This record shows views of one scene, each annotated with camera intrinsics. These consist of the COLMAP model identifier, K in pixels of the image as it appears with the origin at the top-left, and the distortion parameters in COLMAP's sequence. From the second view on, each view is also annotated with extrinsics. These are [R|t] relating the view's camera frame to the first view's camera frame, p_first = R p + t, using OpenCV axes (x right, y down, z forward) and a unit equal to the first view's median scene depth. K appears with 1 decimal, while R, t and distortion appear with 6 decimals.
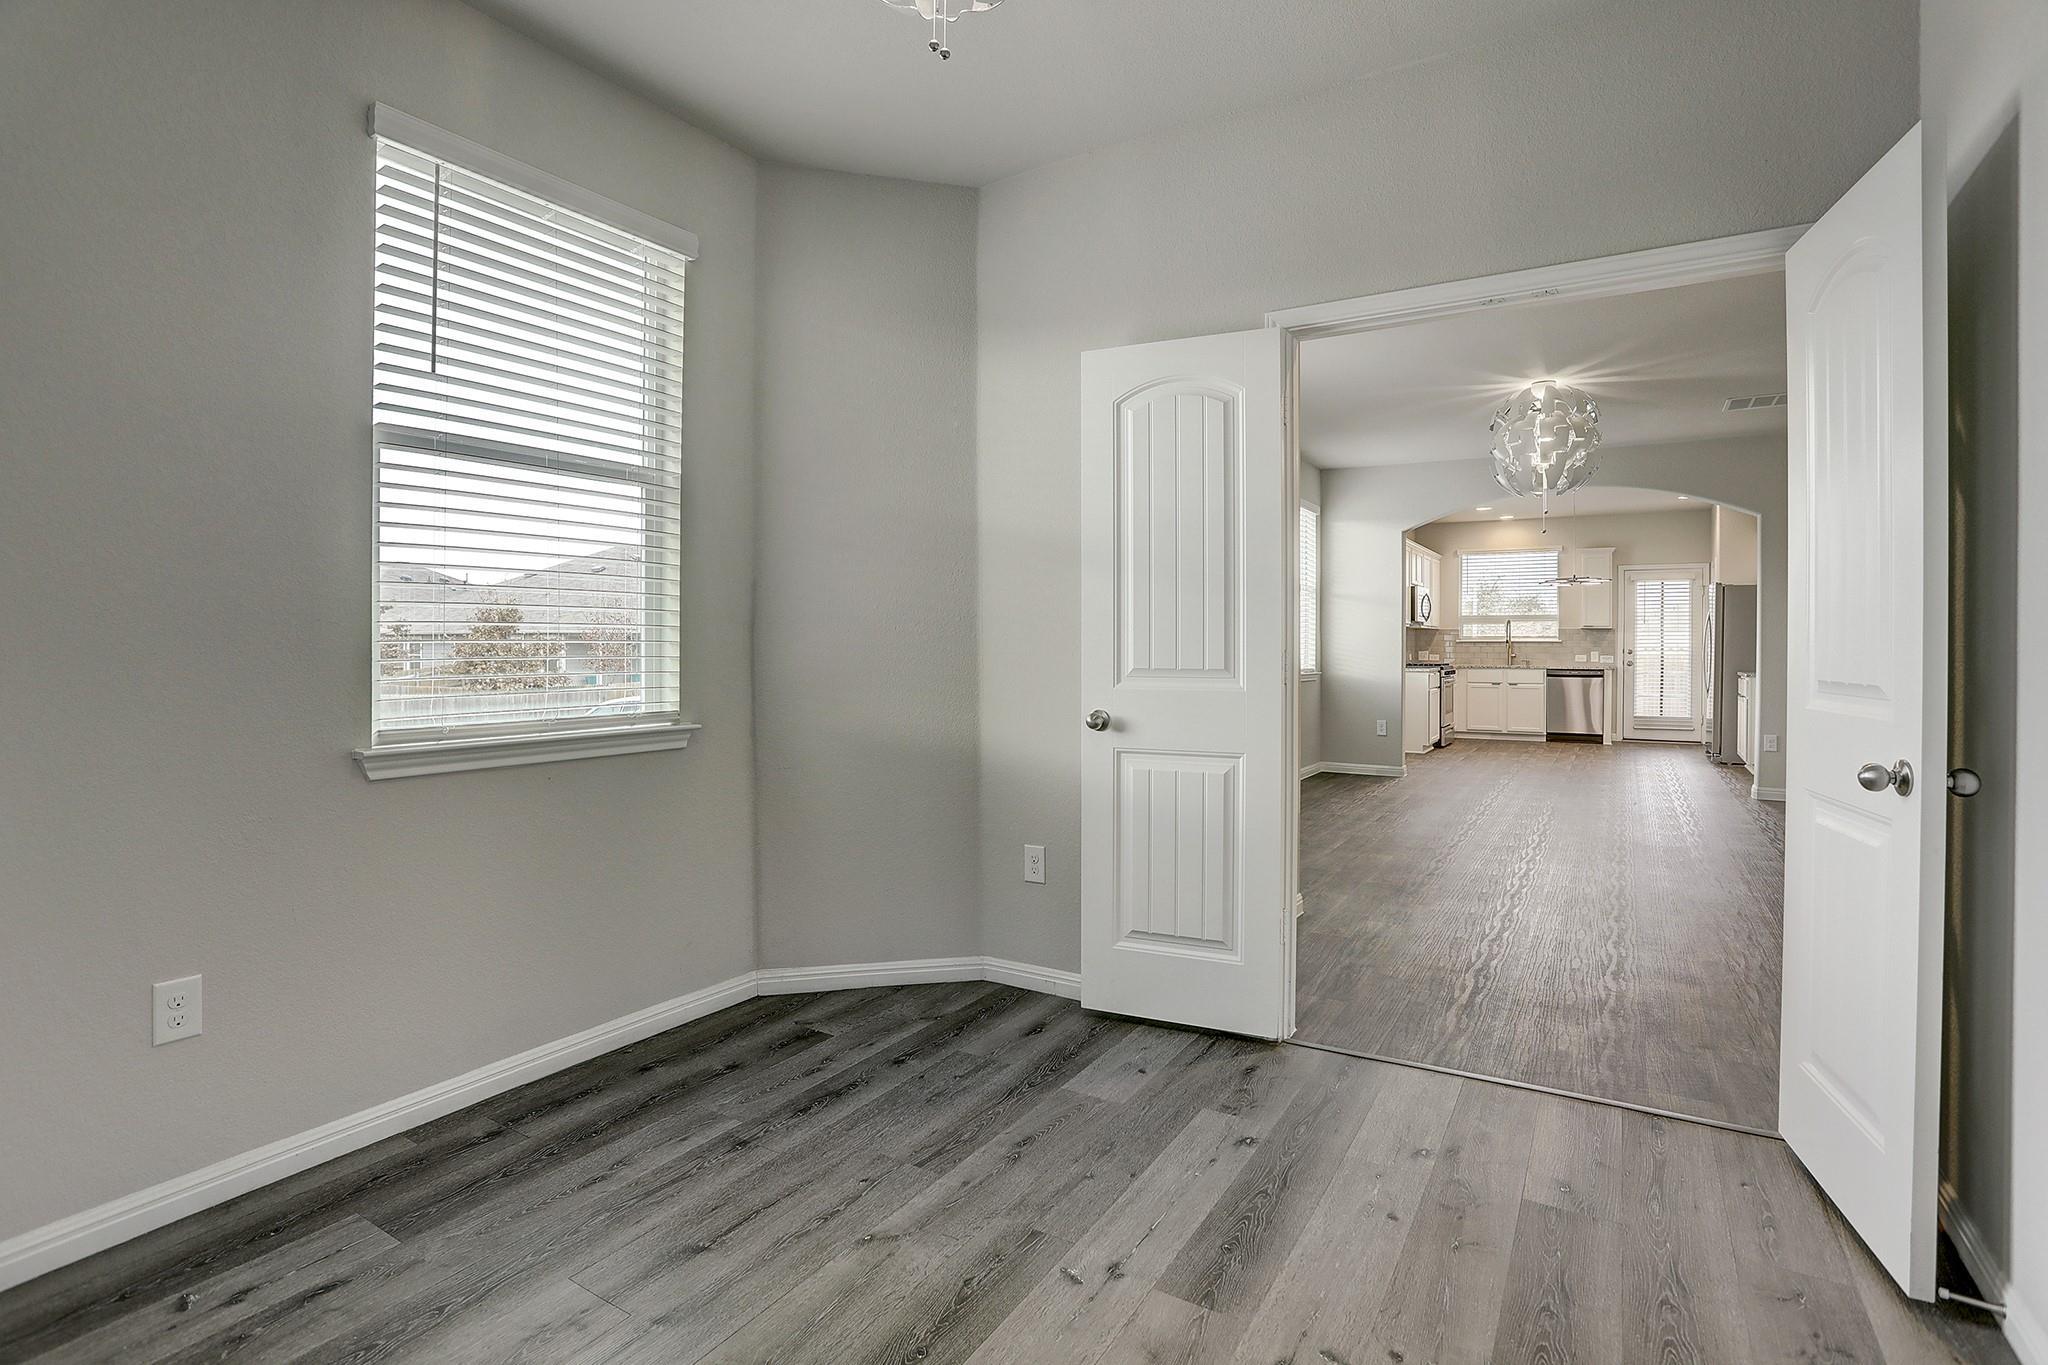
lens RADIAL K [[1019.0, 0, 1020.2], [0, 1019.0, 647.5], [0, 0, 1]] dist [-0.036466, -0.000154]
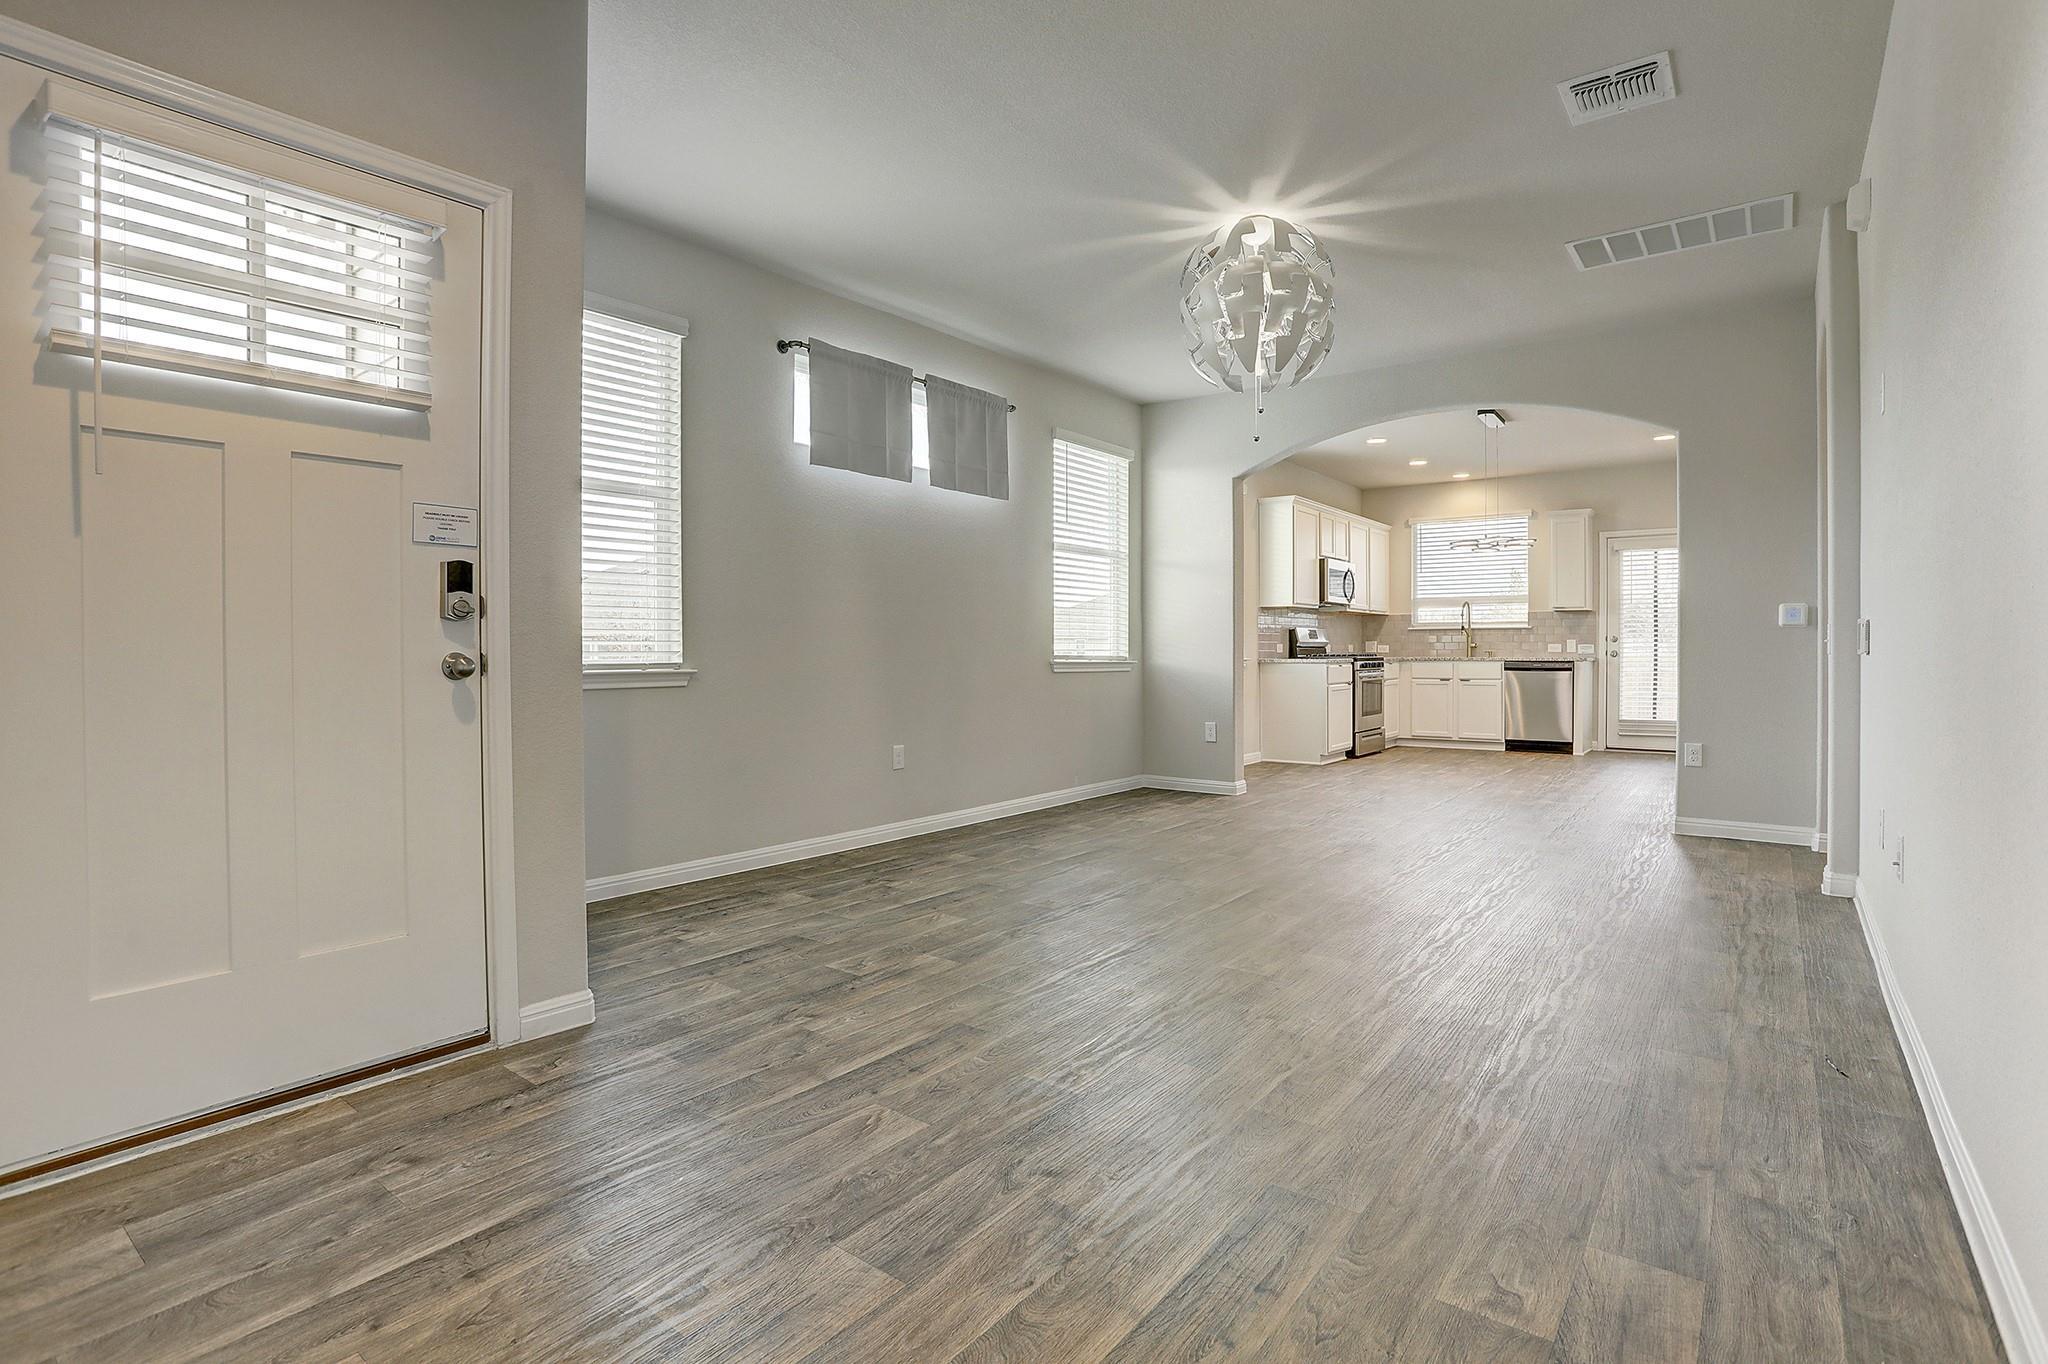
lens RADIAL K [[1019.0, 0, 1033.2], [0, 1019.0, 674.9], [0, 0, 1]] dist [-0.036466, -0.000154]
pose [[0.995276, -0.002612, -0.097046, 0.219892], [0.004689, 0.999765, 0.021188, 0.013304], [0.096968, -0.021543, 0.995054, 0.152756]]
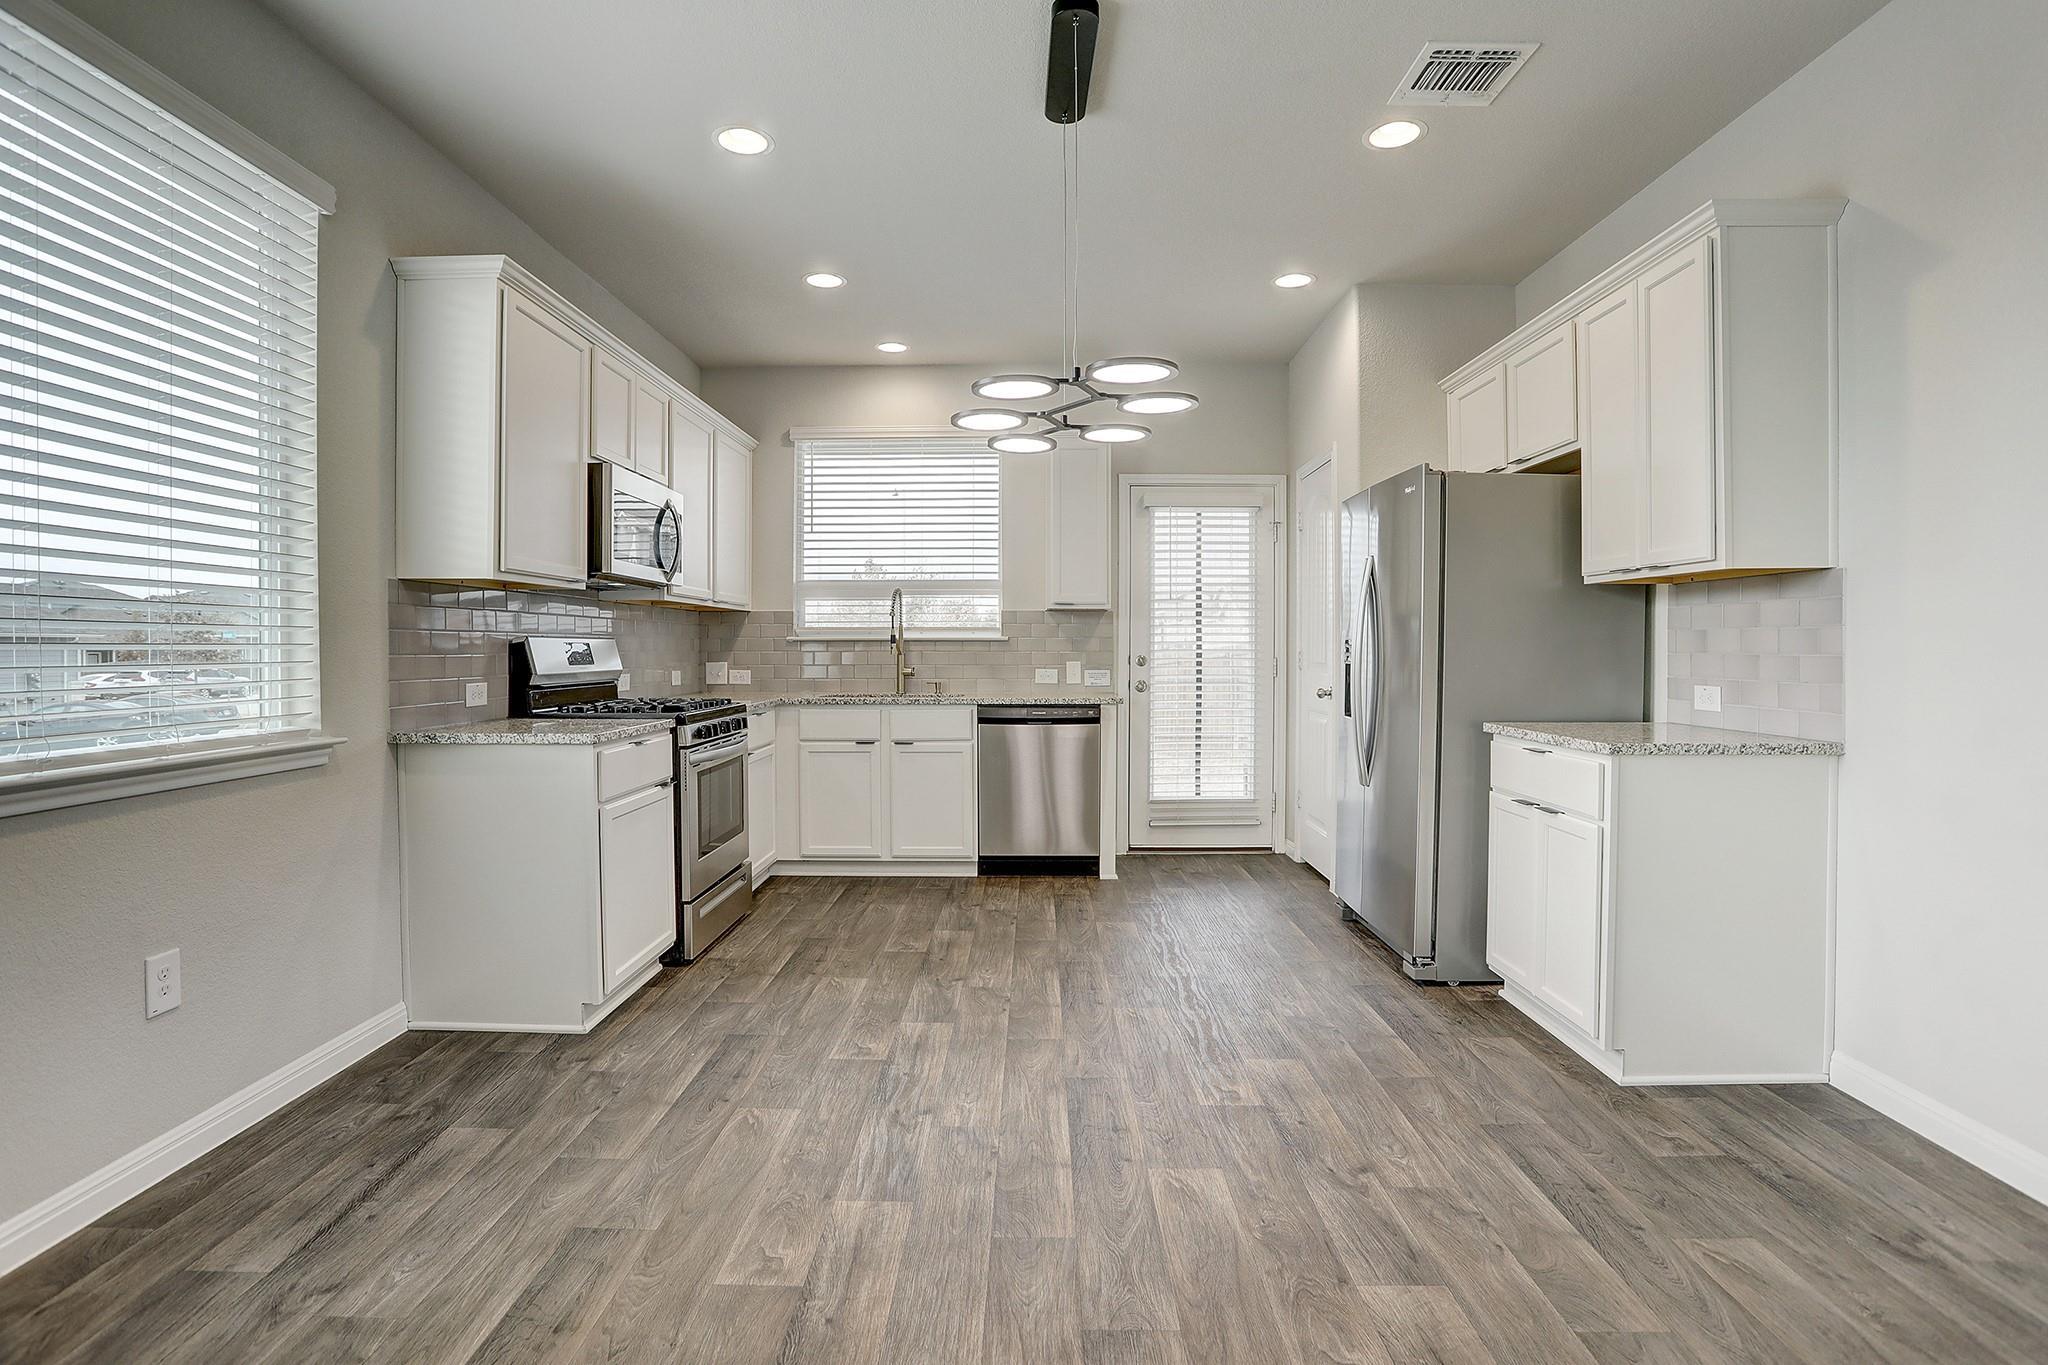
lens RADIAL K [[1019.0, 0, 1017.7], [0, 1019.0, 647.5], [0, 0, 1]] dist [-0.036466, -0.000154]
pose [[0.868379, -0.003604, 0.495888, 0.322431], [0.004766, 0.999988, -0.001079, -0.001832], [-0.495878, 0.003301, 0.868386, 0.616209]]
